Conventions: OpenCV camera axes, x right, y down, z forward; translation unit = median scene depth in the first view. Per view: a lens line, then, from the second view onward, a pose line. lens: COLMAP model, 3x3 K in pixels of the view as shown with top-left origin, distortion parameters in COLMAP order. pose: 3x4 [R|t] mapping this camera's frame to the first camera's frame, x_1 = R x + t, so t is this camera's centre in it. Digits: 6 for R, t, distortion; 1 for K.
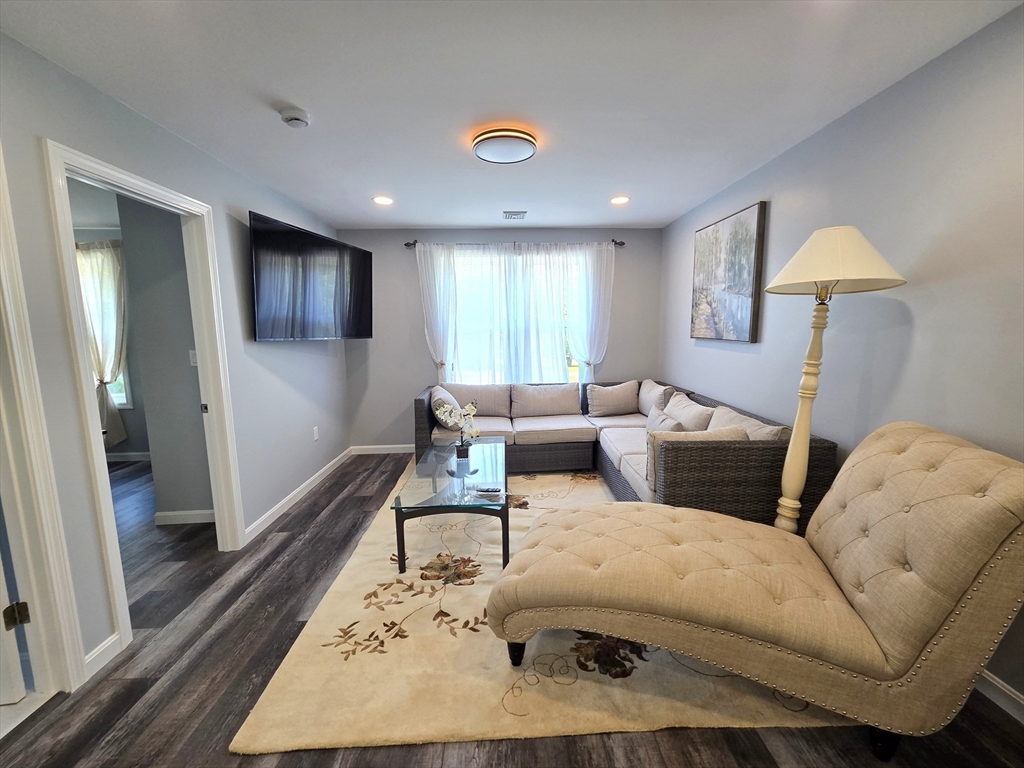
lens RADIAL K [[418.8, 0, 516.7], [0, 418.8, 383.9], [0, 0, 1]] dist [0.002163, 0.000864]
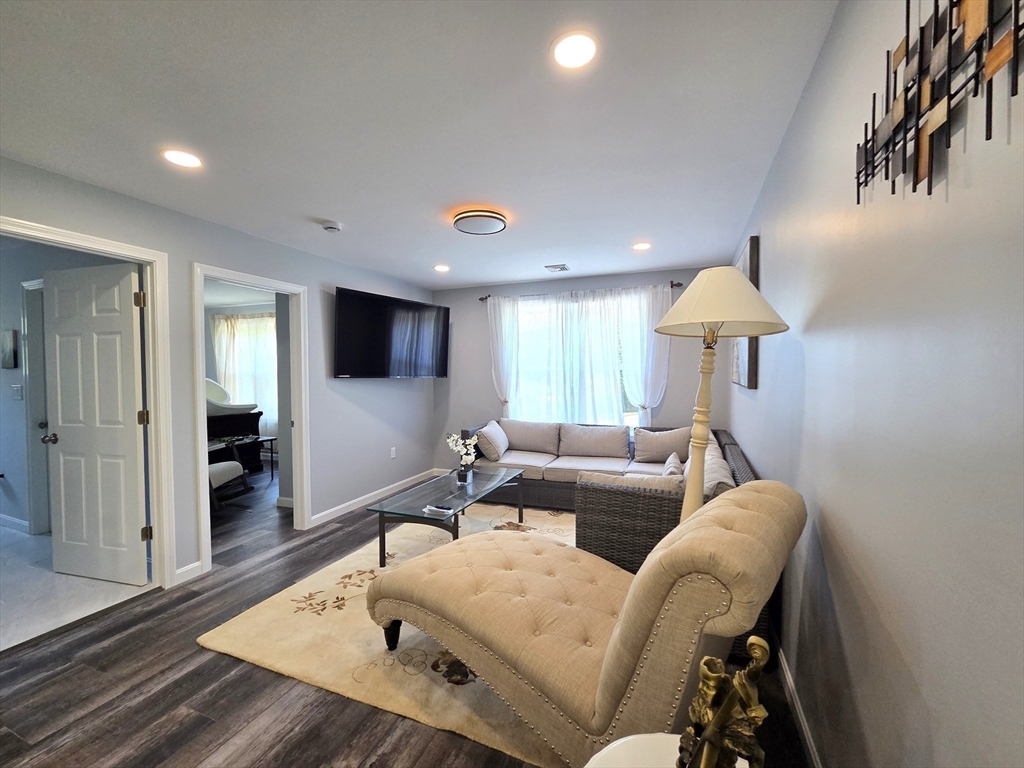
lens RADIAL K [[418.8, 0, 516.7], [0, 418.8, 383.9], [0, 0, 1]] dist [0.002163, 0.000864]
pose [[0.915604, 0.022253, -0.401464, 0.461626], [-0.061493, 0.994471, -0.085122, -0.001801], [0.397350, 0.102626, 0.911911, -0.014312]]
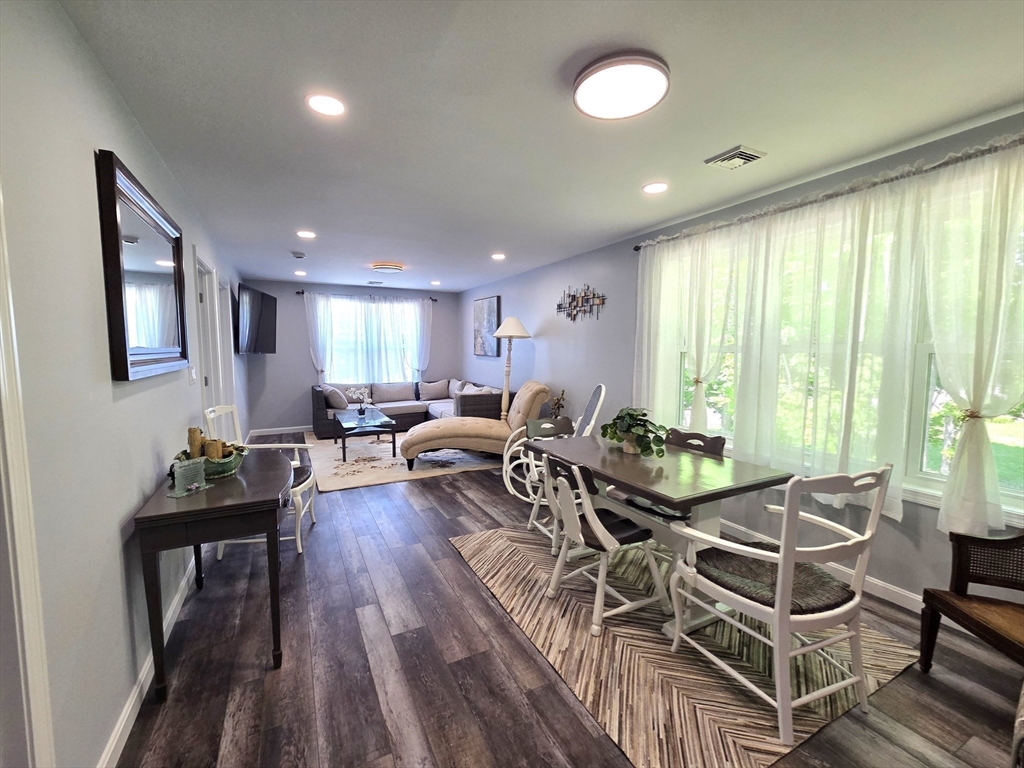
lens RADIAL K [[430.8, 0, 512.0], [0, 430.8, 384.0], [0, 0, 1]] dist [0.007094, 0.000261]
pose [[0.905184, -0.019615, 0.424566, -0.343990], [0.040929, 0.998315, -0.041140, 0.143823], [-0.423044, 0.054616, 0.904462, -1.096228]]
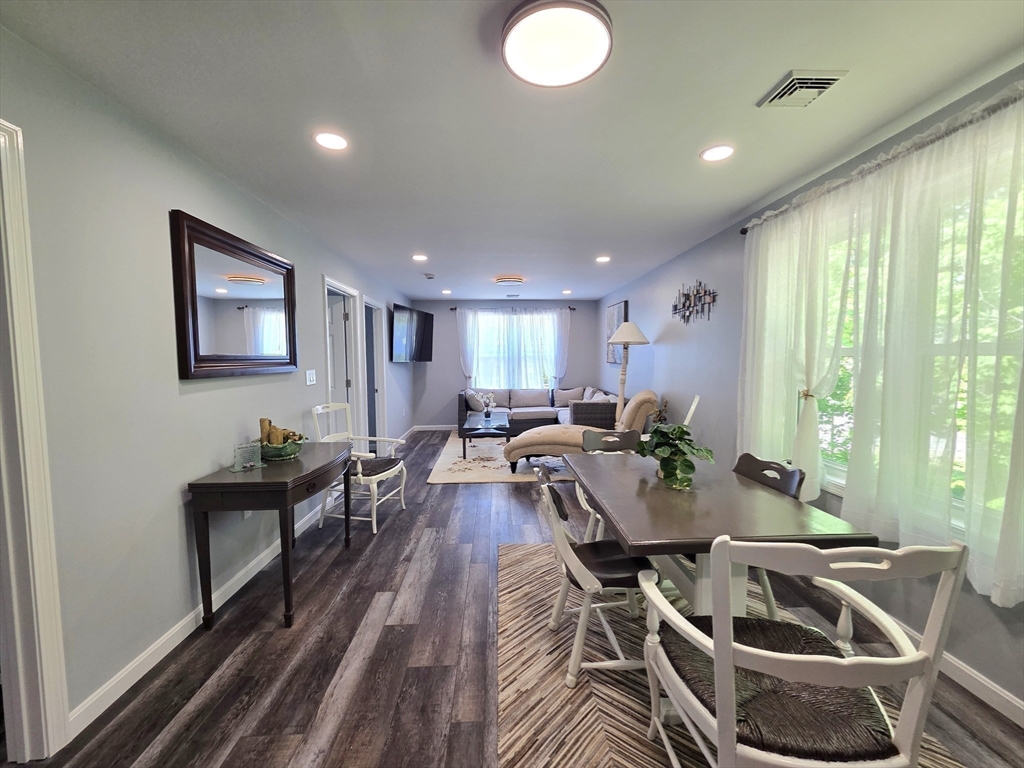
lens RADIAL K [[418.8, 0, 516.7], [0, 418.8, 383.9], [0, 0, 1]] dist [0.002163, 0.000864]
pose [[0.999906, 0.007042, 0.011734, -0.009474], [-0.006229, 0.997669, -0.067960, 0.149320], [-0.012185, 0.067881, 0.997619, -1.106279]]
